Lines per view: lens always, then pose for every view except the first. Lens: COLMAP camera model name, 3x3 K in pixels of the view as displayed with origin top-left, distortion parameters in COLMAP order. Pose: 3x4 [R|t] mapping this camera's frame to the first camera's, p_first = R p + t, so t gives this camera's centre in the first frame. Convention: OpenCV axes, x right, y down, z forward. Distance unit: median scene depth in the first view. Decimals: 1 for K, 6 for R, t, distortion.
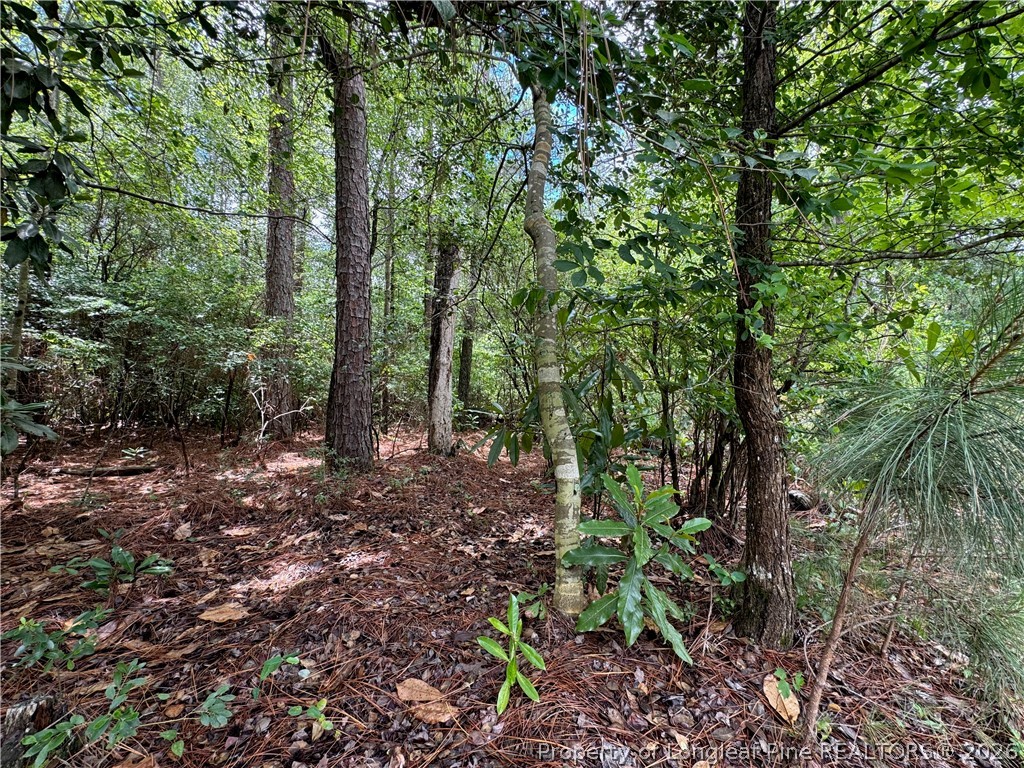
lens RADIAL K [[407.5, 0, 512.0], [0, 407.5, 384.0], [0, 0, 1]] dist [-0.004592, 0.000582]
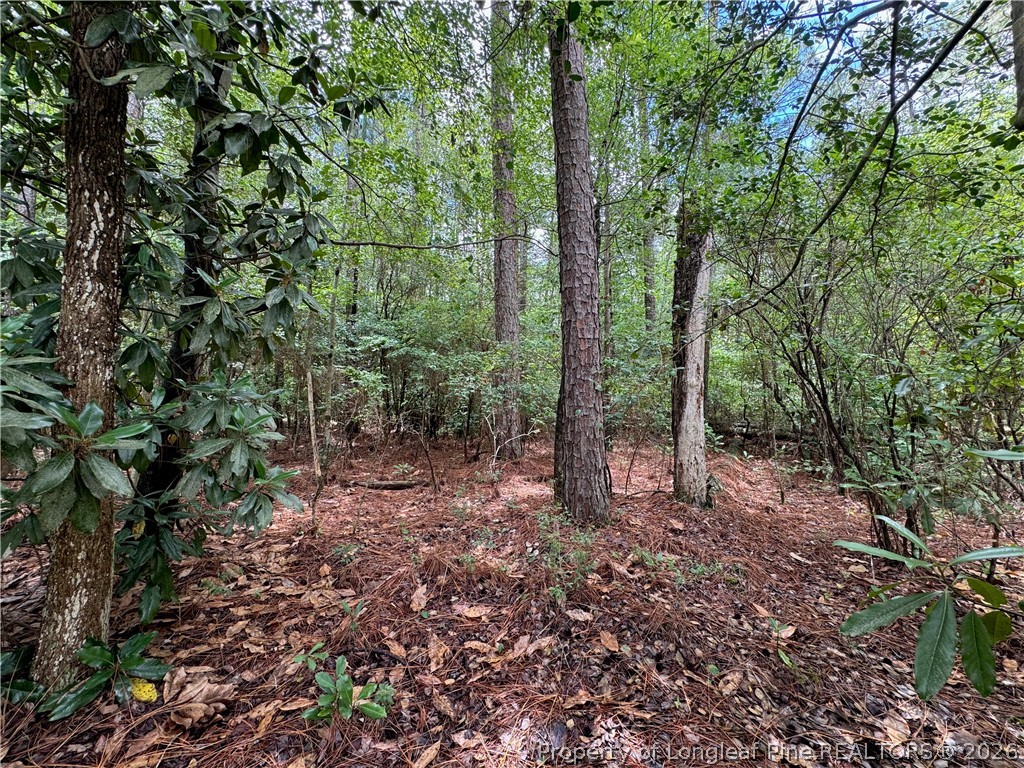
lens RADIAL K [[407.5, 0, 512.0], [0, 407.5, 384.0], [0, 0, 1]] dist [-0.004592, 0.000582]
pose [[0.869316, -0.031136, -0.493274, -0.100403], [0.030532, 0.999491, -0.009280, -0.066069], [0.493312, -0.006993, 0.869824, 0.193831]]
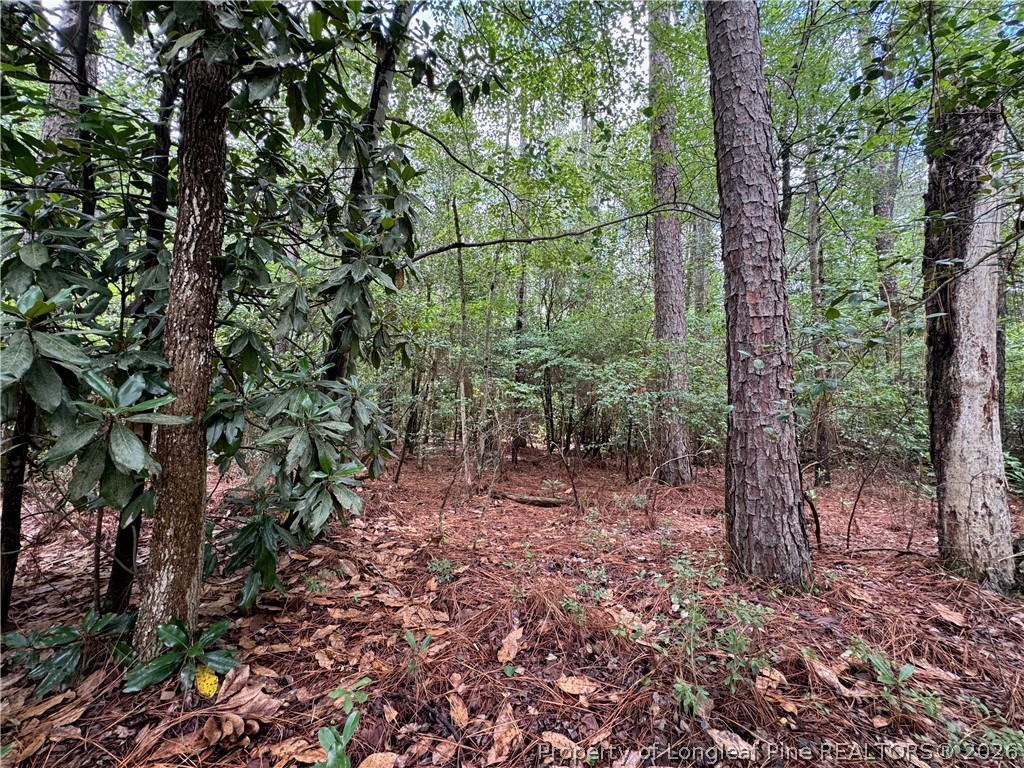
lens RADIAL K [[407.5, 0, 512.0], [0, 407.5, 384.0], [0, 0, 1]] dist [-0.004592, 0.000582]
pose [[0.584199, -0.068940, -0.808677, -0.118647], [0.019872, 0.997302, -0.070664, -0.031253], [0.811367, 0.025212, 0.583993, 0.356811]]
